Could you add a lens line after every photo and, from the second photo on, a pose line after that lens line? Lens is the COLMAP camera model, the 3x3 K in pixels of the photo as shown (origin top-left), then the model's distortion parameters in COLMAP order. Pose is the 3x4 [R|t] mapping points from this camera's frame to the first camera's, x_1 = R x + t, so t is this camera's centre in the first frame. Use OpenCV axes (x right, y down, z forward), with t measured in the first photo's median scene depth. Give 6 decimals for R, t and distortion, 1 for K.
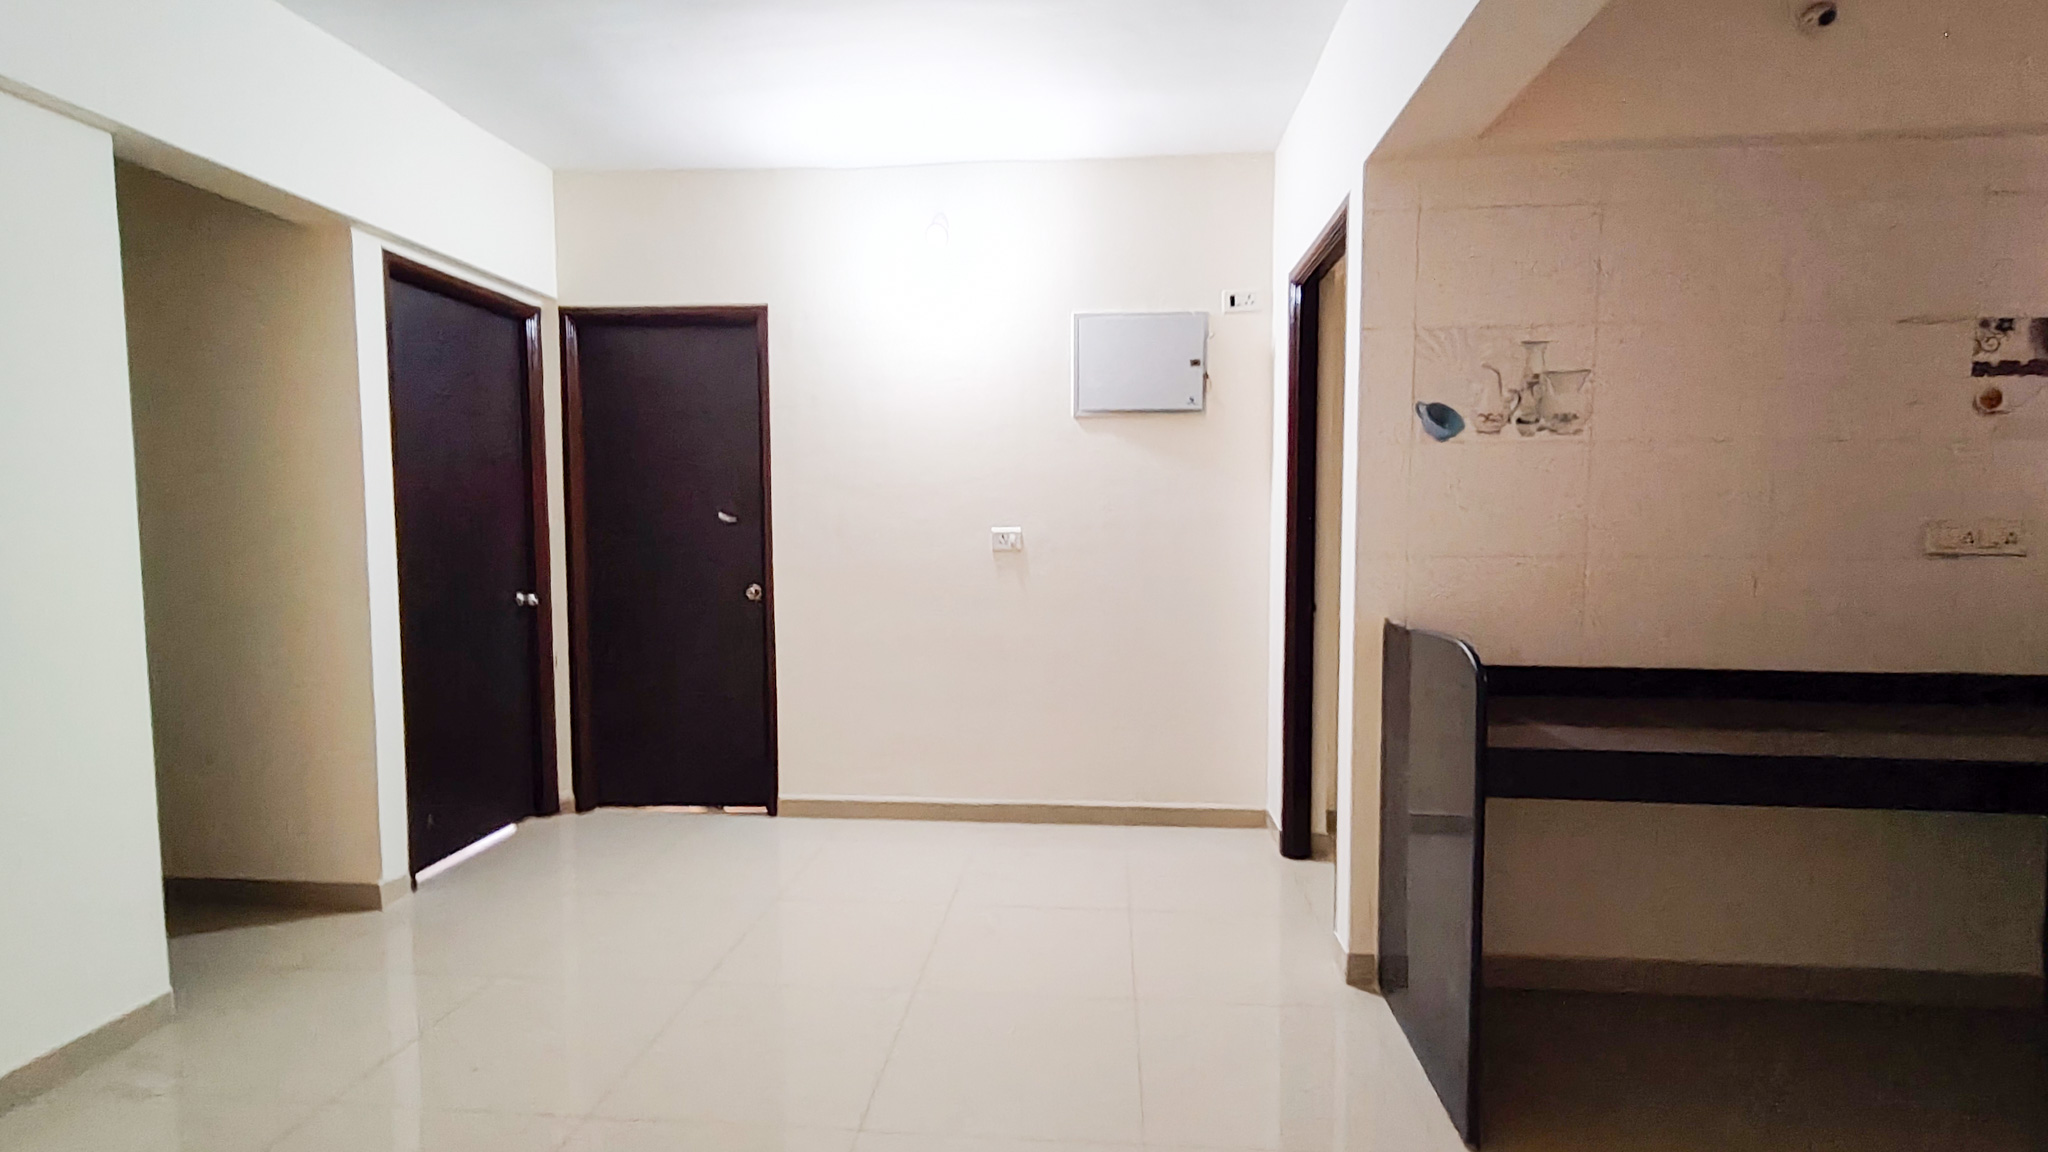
lens RADIAL K [[963.2, 0, 1038.2], [0, 963.2, 583.9], [0, 0, 1]] dist [0.002873, 0.000004]
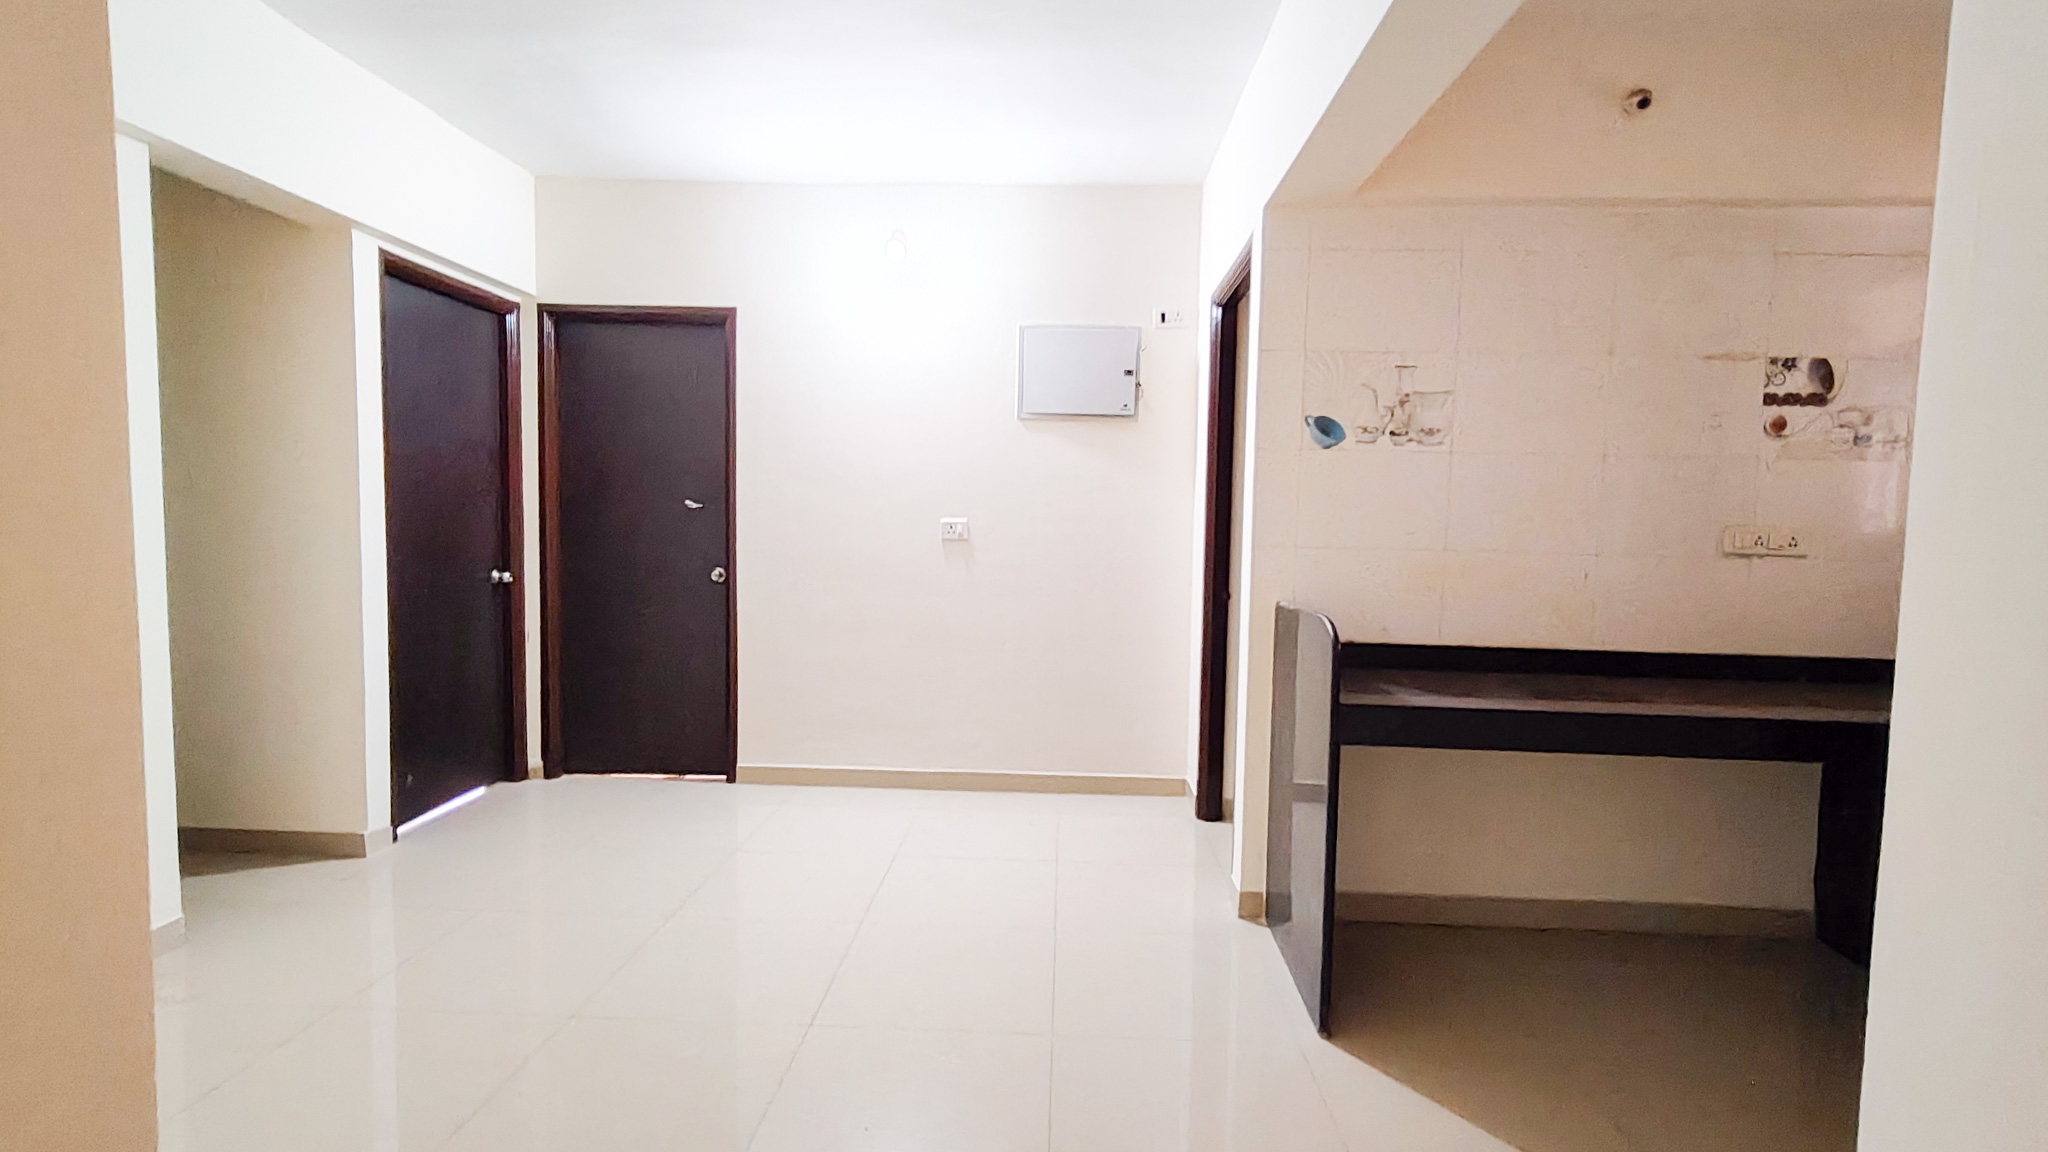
lens RADIAL K [[962.2, 0, 1039.4], [0, 962.2, 579.4], [0, 0, 1]] dist [0.001613, 0.000026]
pose [[0.998816, 0.018077, 0.045165, 0.020097], [-0.017930, 0.999833, -0.003661, 0.016537], [-0.045223, 0.002847, 0.998973, -0.119796]]
